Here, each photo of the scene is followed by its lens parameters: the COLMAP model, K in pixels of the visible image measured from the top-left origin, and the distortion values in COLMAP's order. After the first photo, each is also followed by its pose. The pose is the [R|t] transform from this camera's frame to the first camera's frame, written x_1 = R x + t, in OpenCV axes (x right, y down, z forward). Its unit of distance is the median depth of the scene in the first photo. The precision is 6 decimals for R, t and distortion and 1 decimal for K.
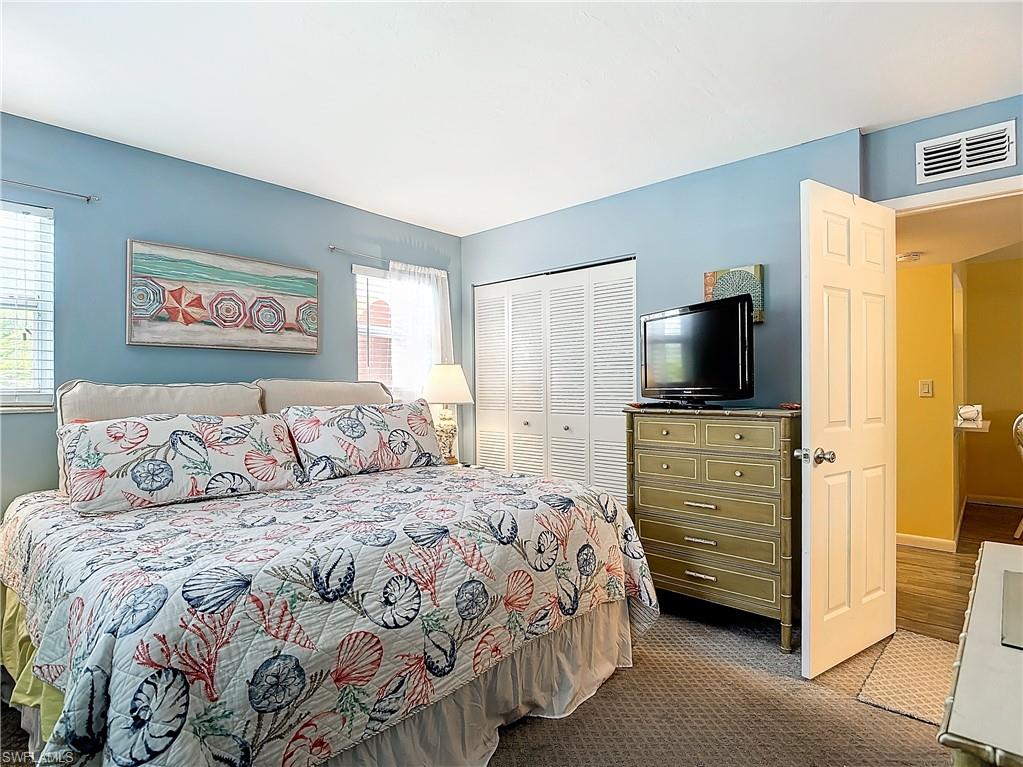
lens RADIAL K [[547.7, 0, 502.7], [0, 547.7, 382.1], [0, 0, 1]] dist [0.013134, -0.021113]
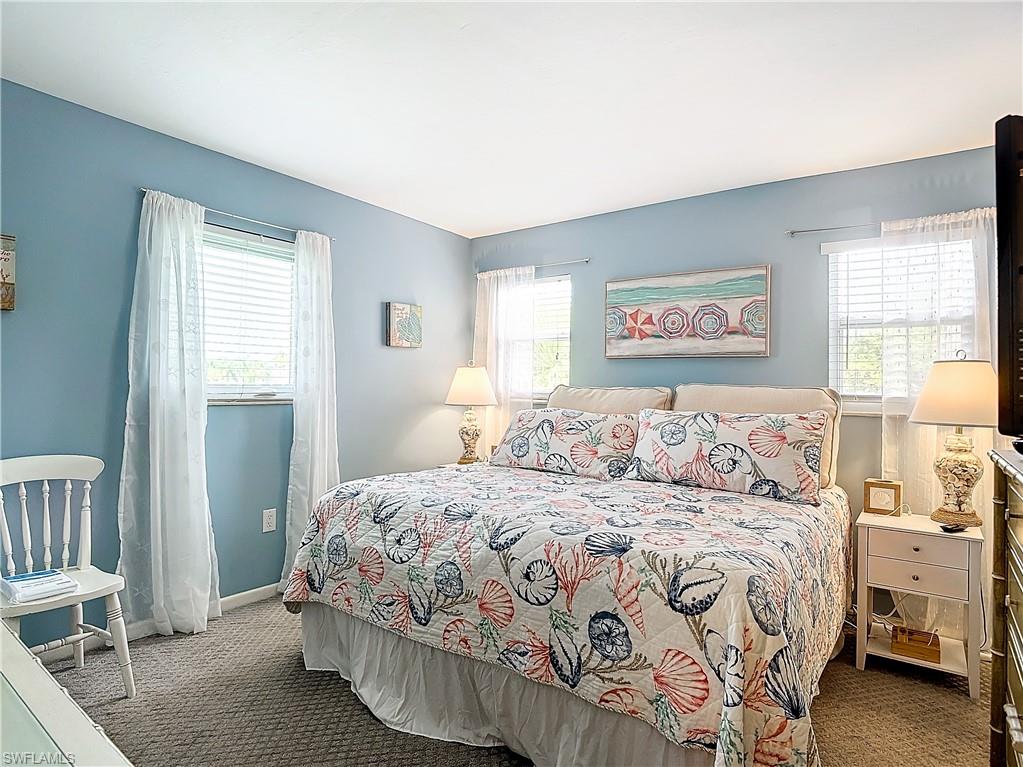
lens RADIAL K [[547.7, 0, 502.3], [0, 547.7, 382.2], [0, 0, 1]] dist [0.013134, -0.021113]
pose [[0.114815, -0.006077, -0.993368, 0.780128], [-0.015204, 0.999853, -0.007874, 0.005909], [0.993270, 0.016007, 0.114706, 0.720692]]
